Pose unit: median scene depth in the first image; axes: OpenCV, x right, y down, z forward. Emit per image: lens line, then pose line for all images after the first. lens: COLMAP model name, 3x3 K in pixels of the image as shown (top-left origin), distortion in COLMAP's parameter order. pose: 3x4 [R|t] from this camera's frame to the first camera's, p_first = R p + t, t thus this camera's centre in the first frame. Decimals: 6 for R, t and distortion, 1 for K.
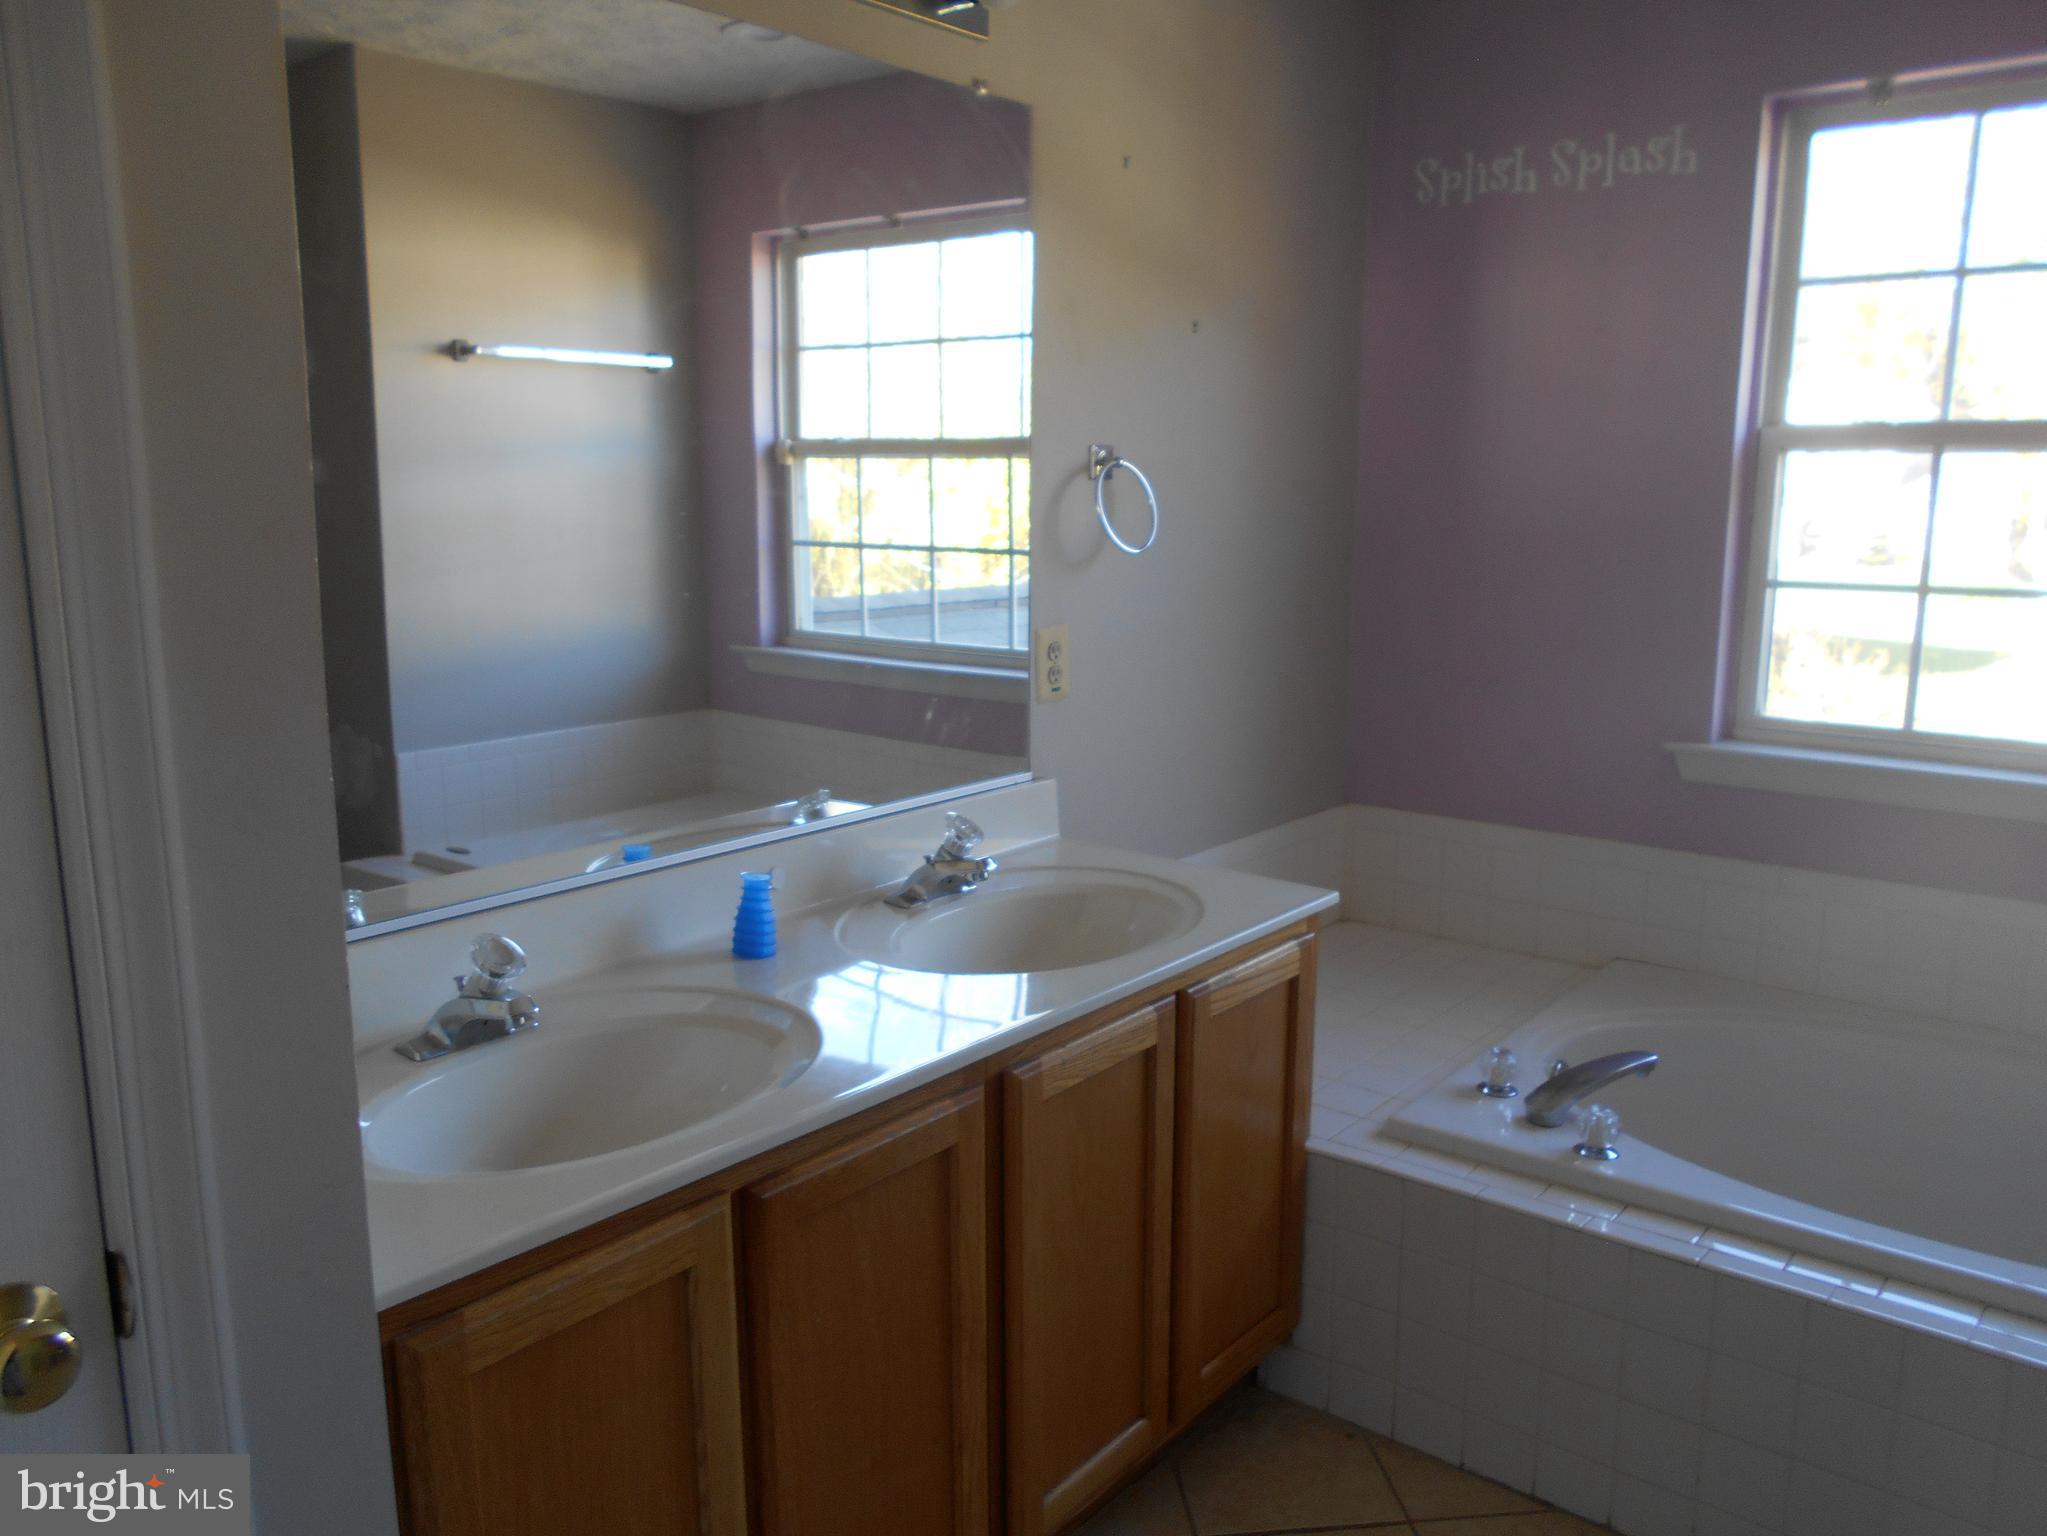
lens RADIAL K [[1589.7, 0, 1007.7], [0, 1589.7, 771.5], [0, 0, 1]] dist [-0.028595, 0.033913]
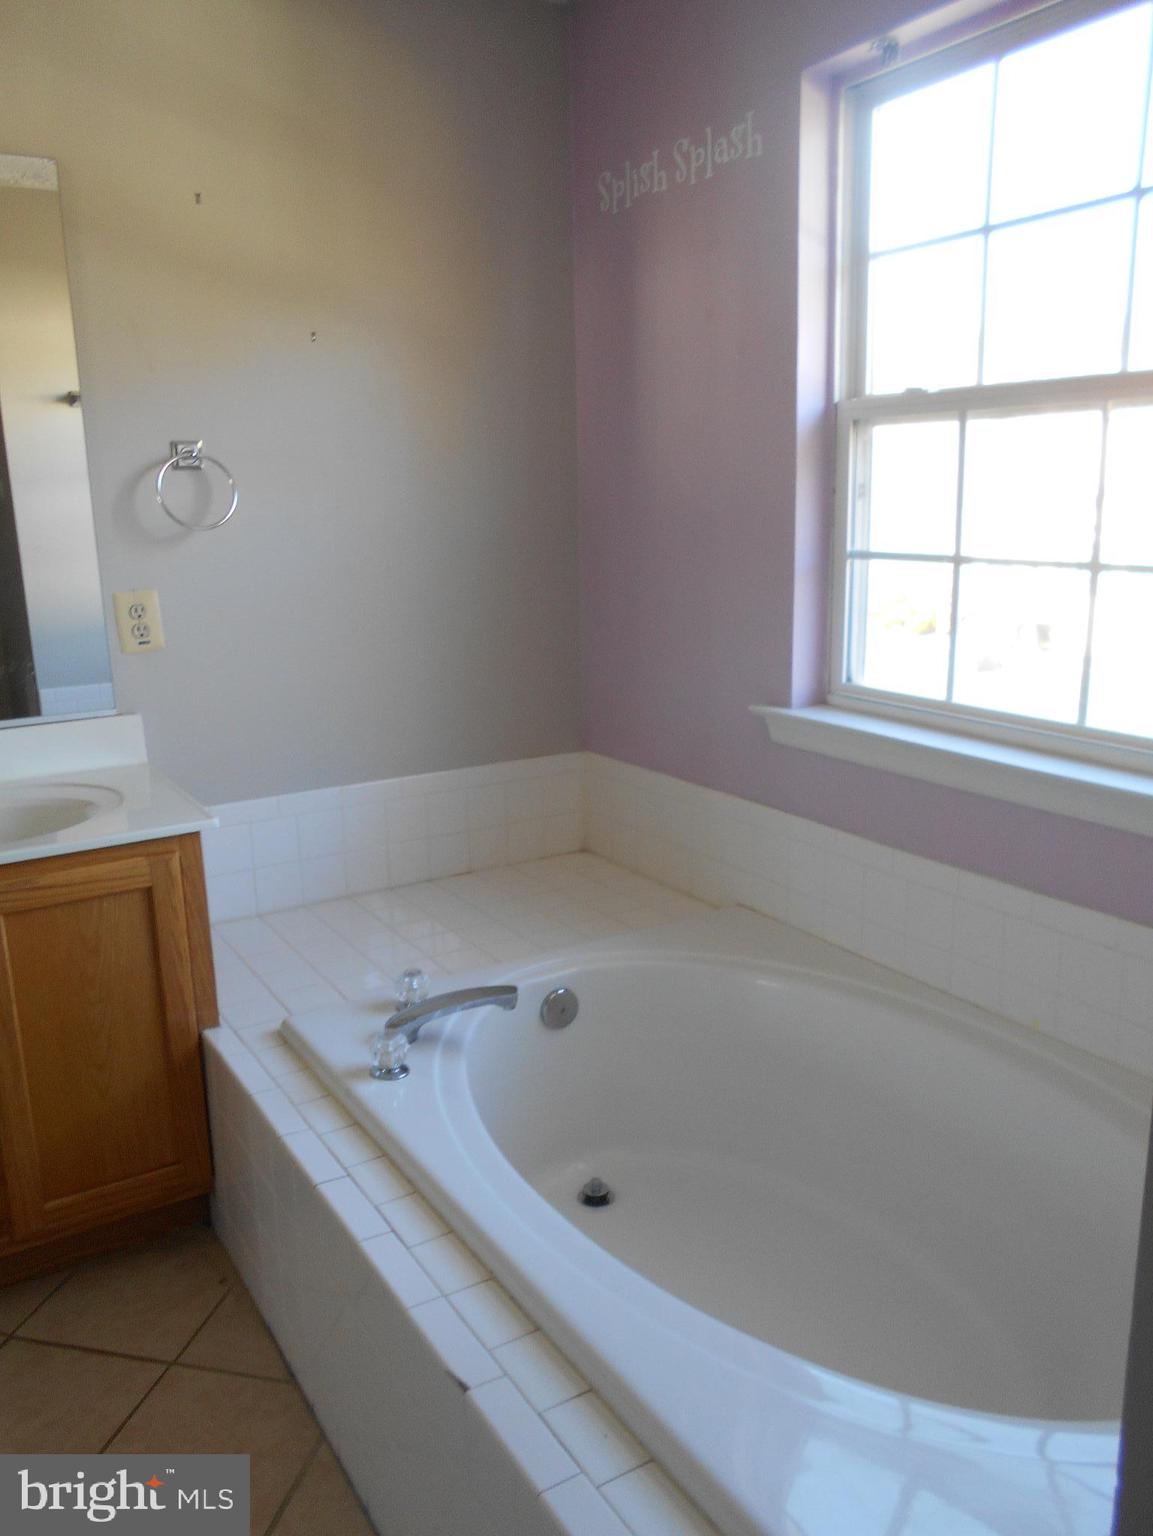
lens RADIAL K [[1192.9, 0, 579.5], [0, 1192.9, 768.9], [0, 0, 1]] dist [-0.028595, 0.033913]
pose [[0.947186, 0.053665, -0.316161, 0.562198], [-0.038613, 0.997811, 0.053685, -0.014583], [0.318350, -0.038642, 0.947185, 0.201969]]
